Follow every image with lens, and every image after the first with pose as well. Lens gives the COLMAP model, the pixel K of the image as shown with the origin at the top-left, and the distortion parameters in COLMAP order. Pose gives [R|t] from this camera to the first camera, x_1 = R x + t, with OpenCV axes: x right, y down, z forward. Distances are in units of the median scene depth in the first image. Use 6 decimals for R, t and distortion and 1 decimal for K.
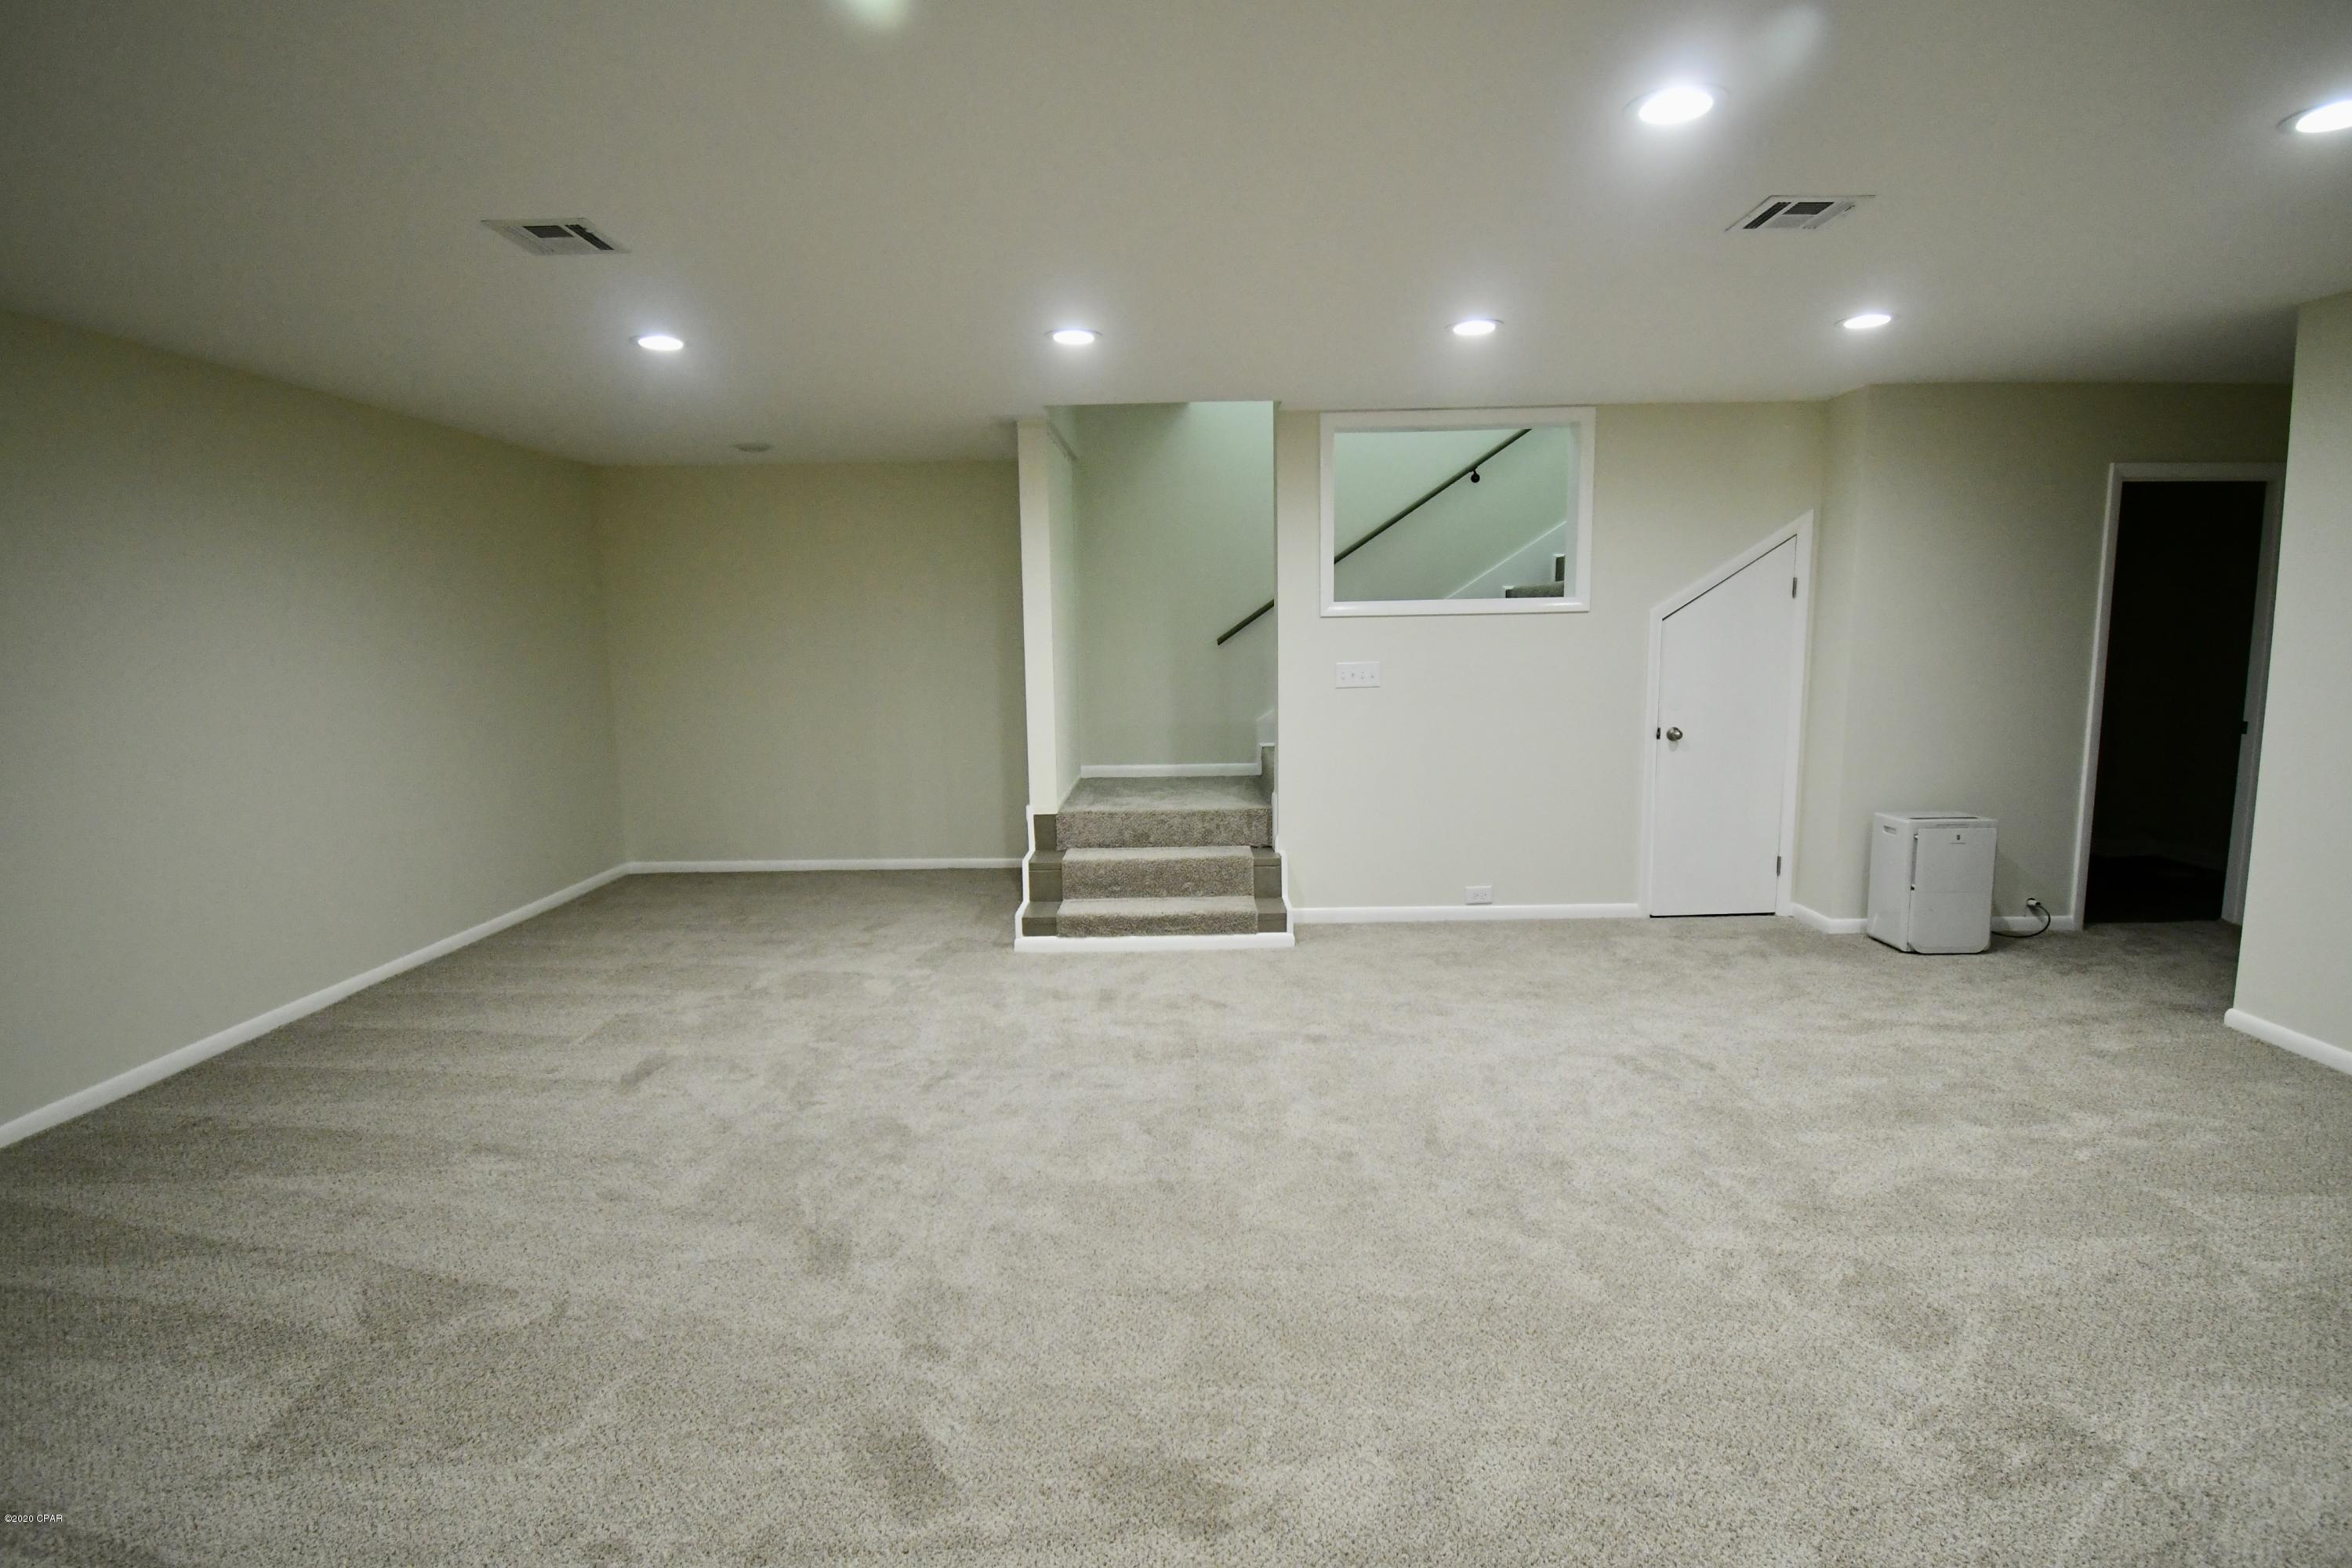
lens RADIAL K [[1179.7, 0, 1176.0], [0, 1179.7, 784.0], [0, 0, 1]] dist [0.015048, -0.034908]
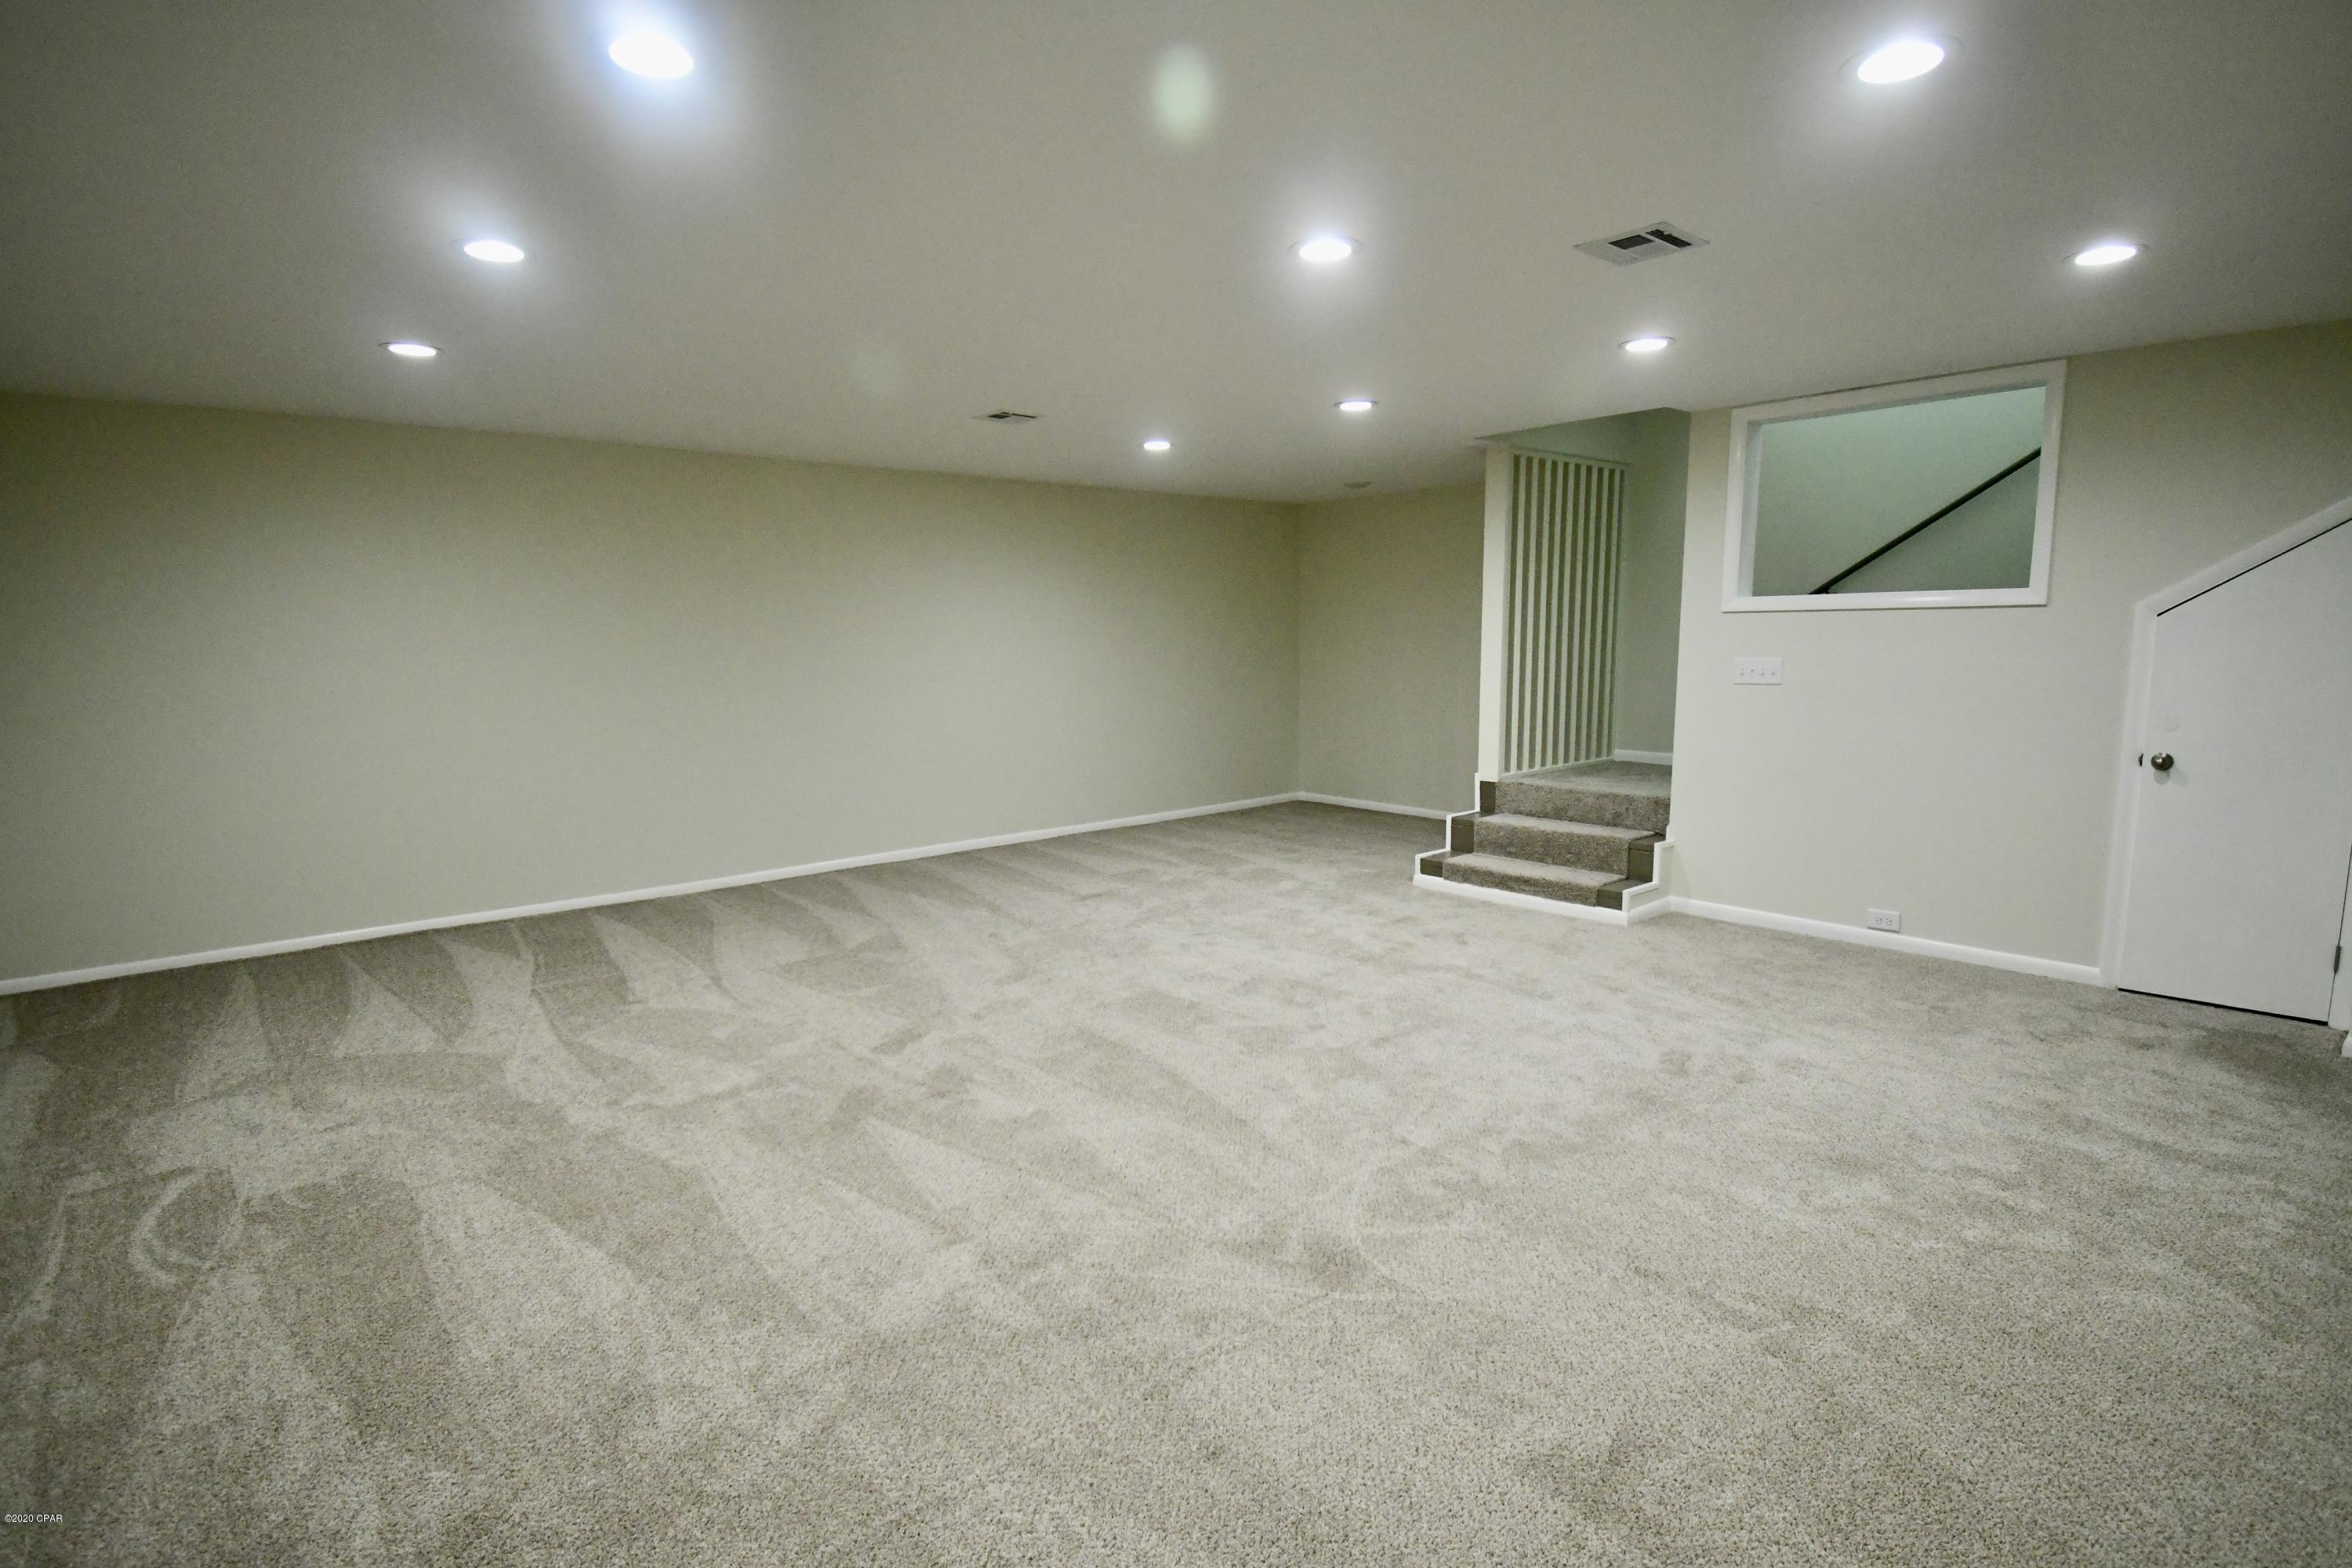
lens RADIAL K [[1179.7, 0, 1176.0], [0, 1179.7, 784.0], [0, 0, 1]] dist [0.015048, -0.034908]
pose [[0.645951, 0.106427, -0.755924, 0.625561], [-0.095344, 0.993728, 0.058434, -0.011355], [0.757402, 0.034327, 0.652046, 0.003440]]
